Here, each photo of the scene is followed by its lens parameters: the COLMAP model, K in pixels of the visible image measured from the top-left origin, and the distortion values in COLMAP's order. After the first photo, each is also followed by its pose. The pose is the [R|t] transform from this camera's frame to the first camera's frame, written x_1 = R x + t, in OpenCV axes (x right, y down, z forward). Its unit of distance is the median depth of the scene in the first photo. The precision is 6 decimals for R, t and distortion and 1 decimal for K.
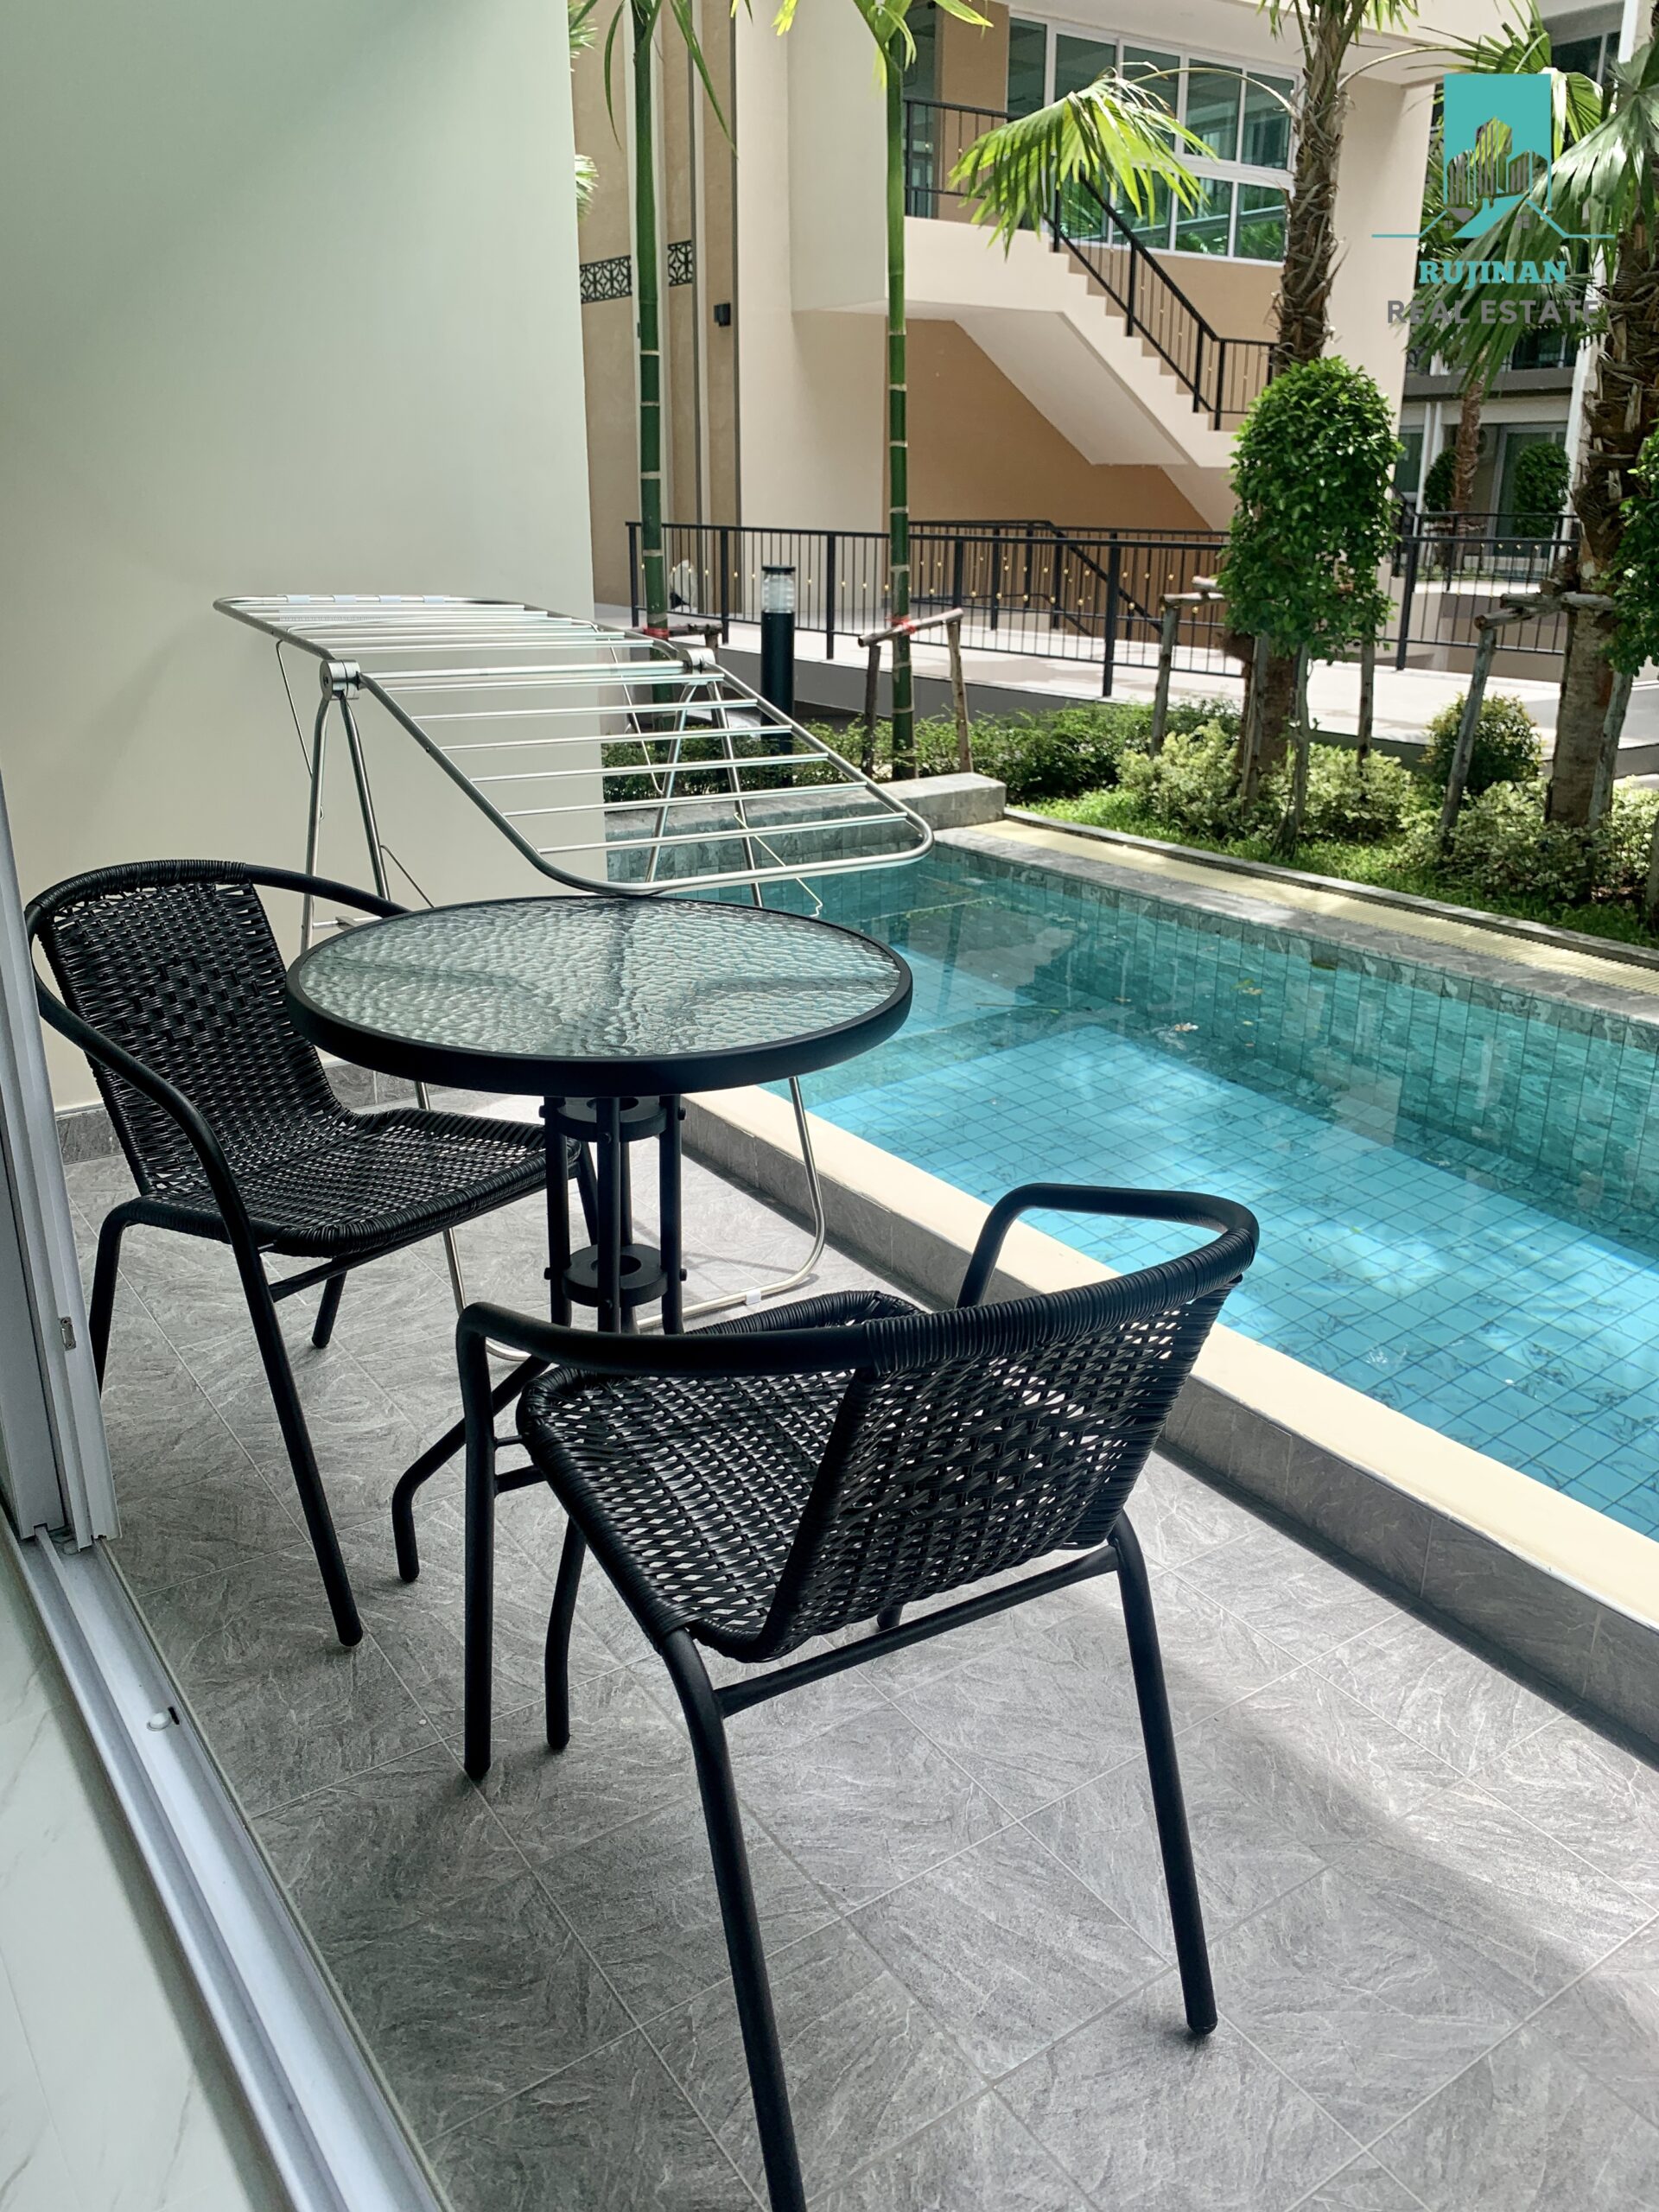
lens RADIAL K [[1719.3, 0, 841.9], [0, 1719.3, 1058.7], [0, 0, 1]] dist [0.026892, -0.037499]
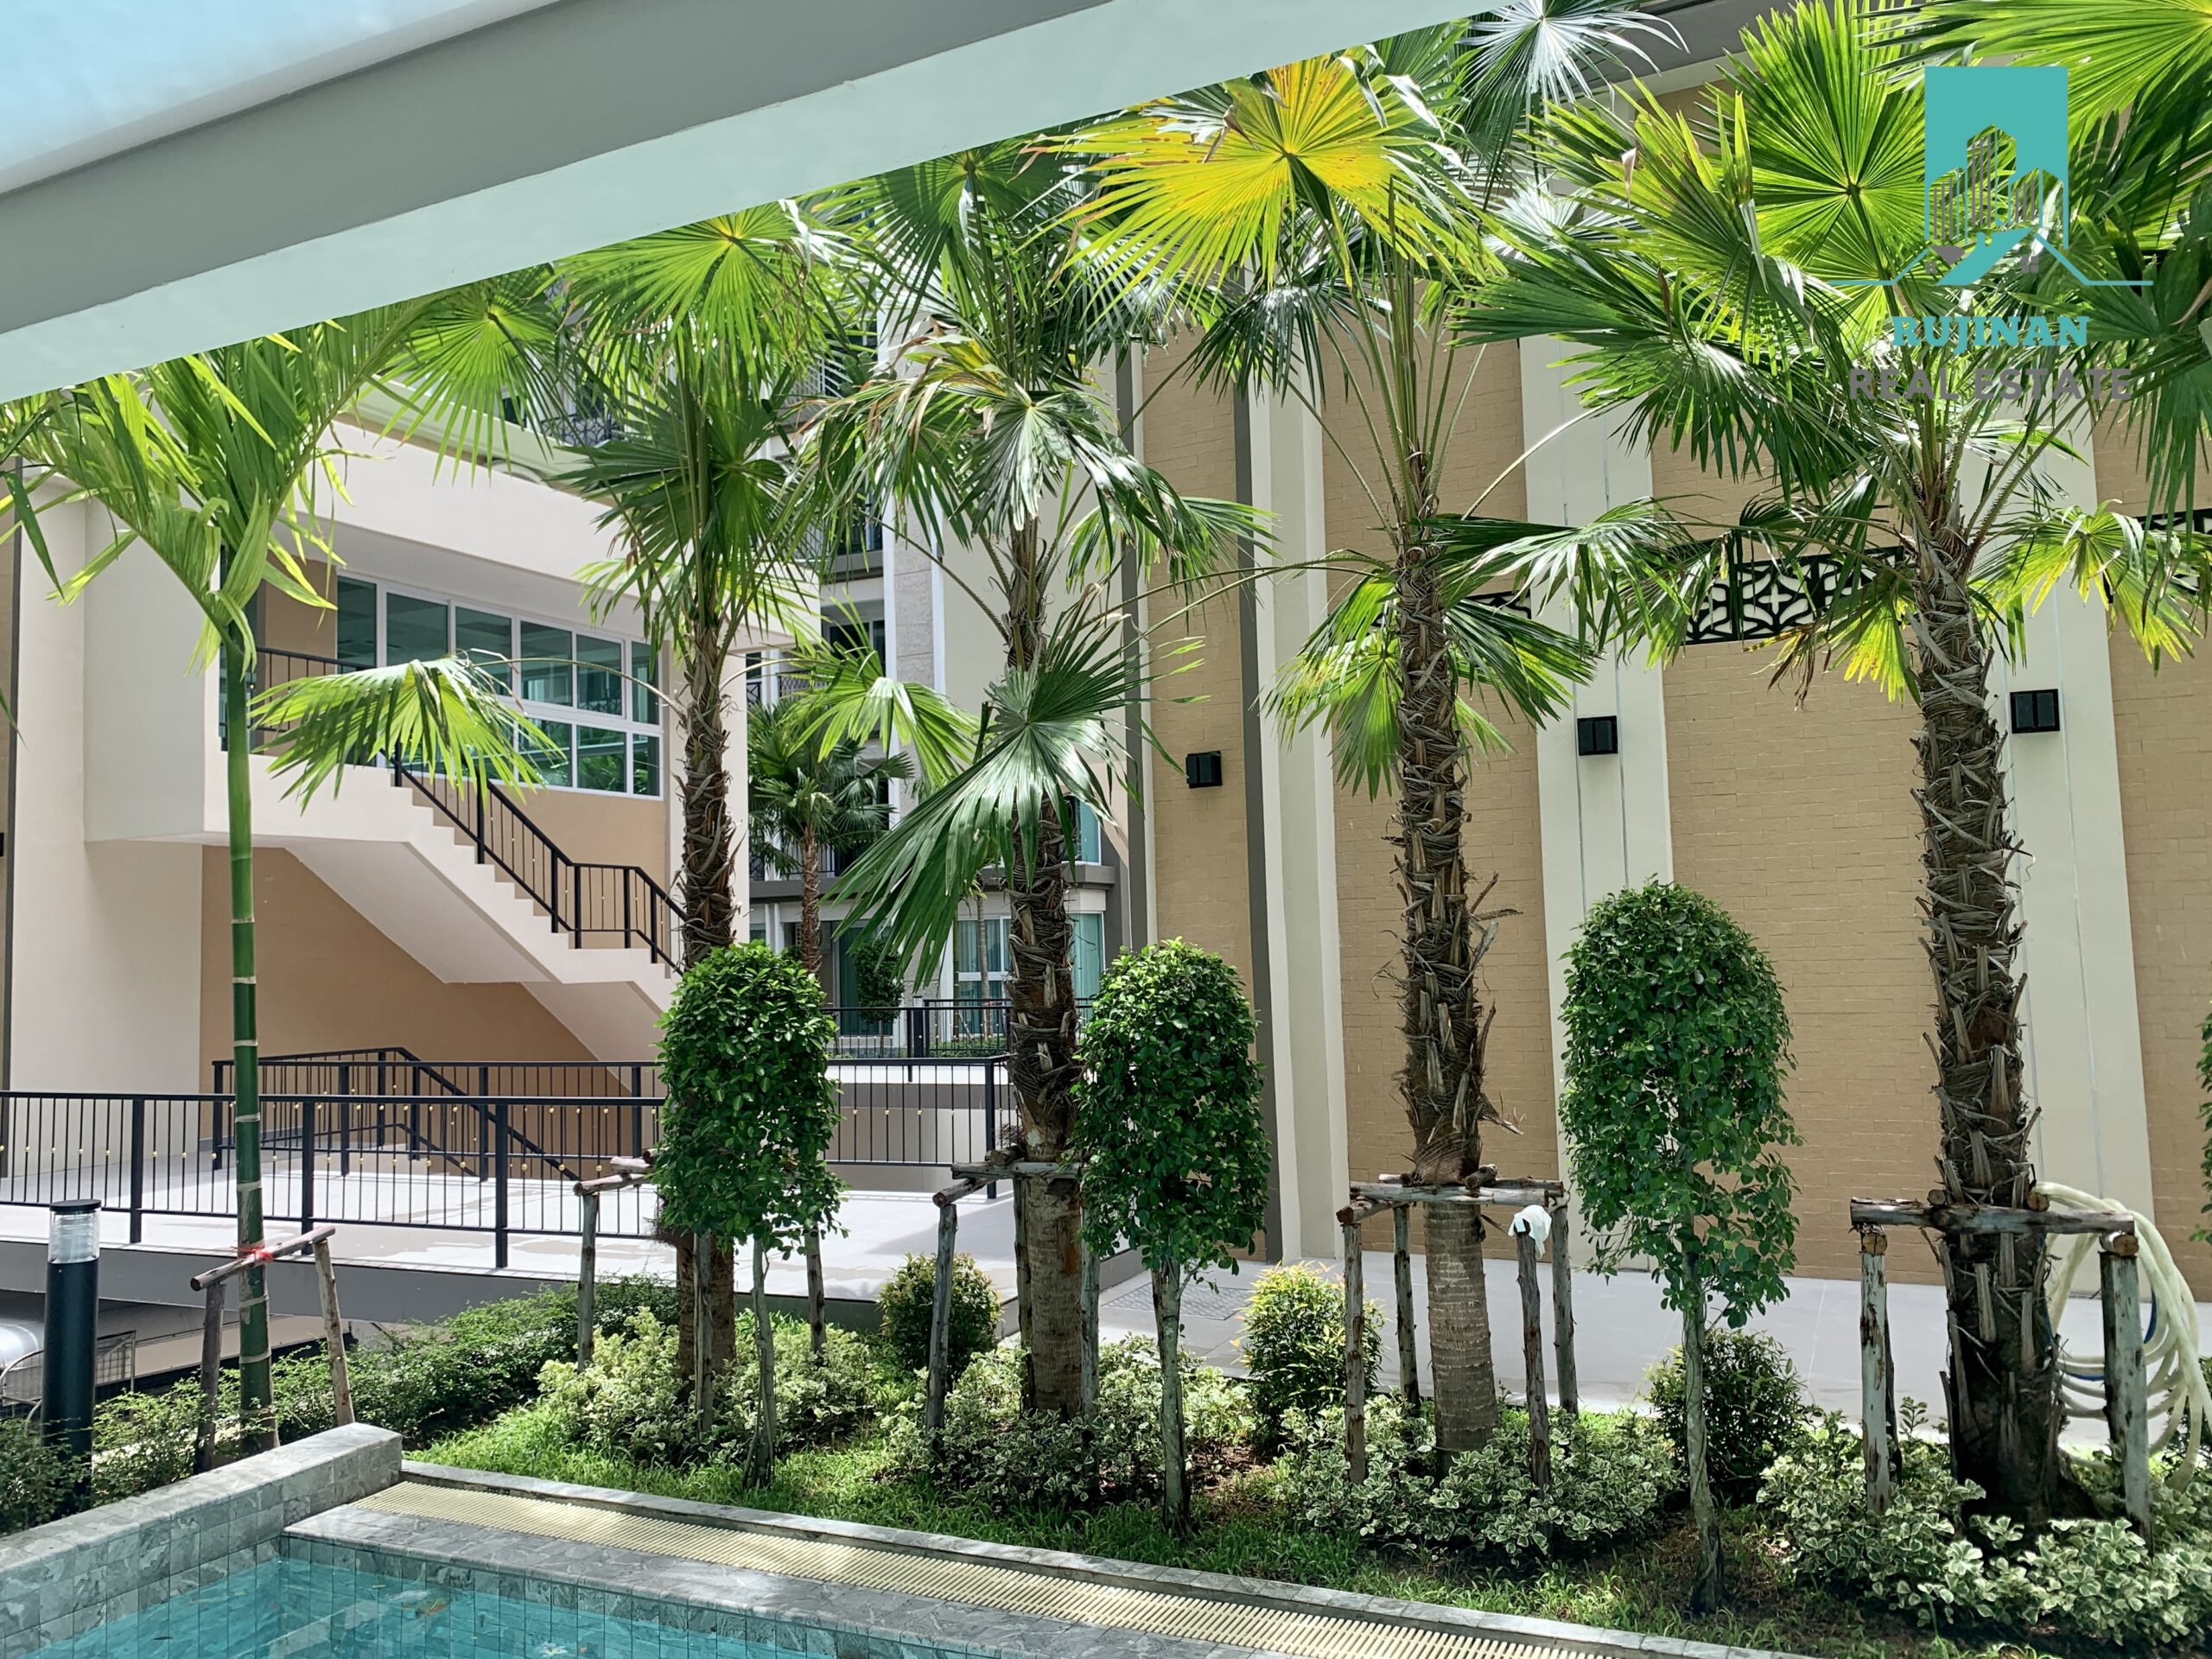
lens RADIAL K [[1719.3, 0, 1096.7], [0, 1719.3, 816.9], [0, 0, 1]] dist [0.026892, -0.037499]
pose [[0.873906, 0.001986, 0.486091, -0.012784], [0.190271, 0.918804, -0.345827, -0.080611], [-0.447309, 0.394709, 0.802571, 0.091237]]
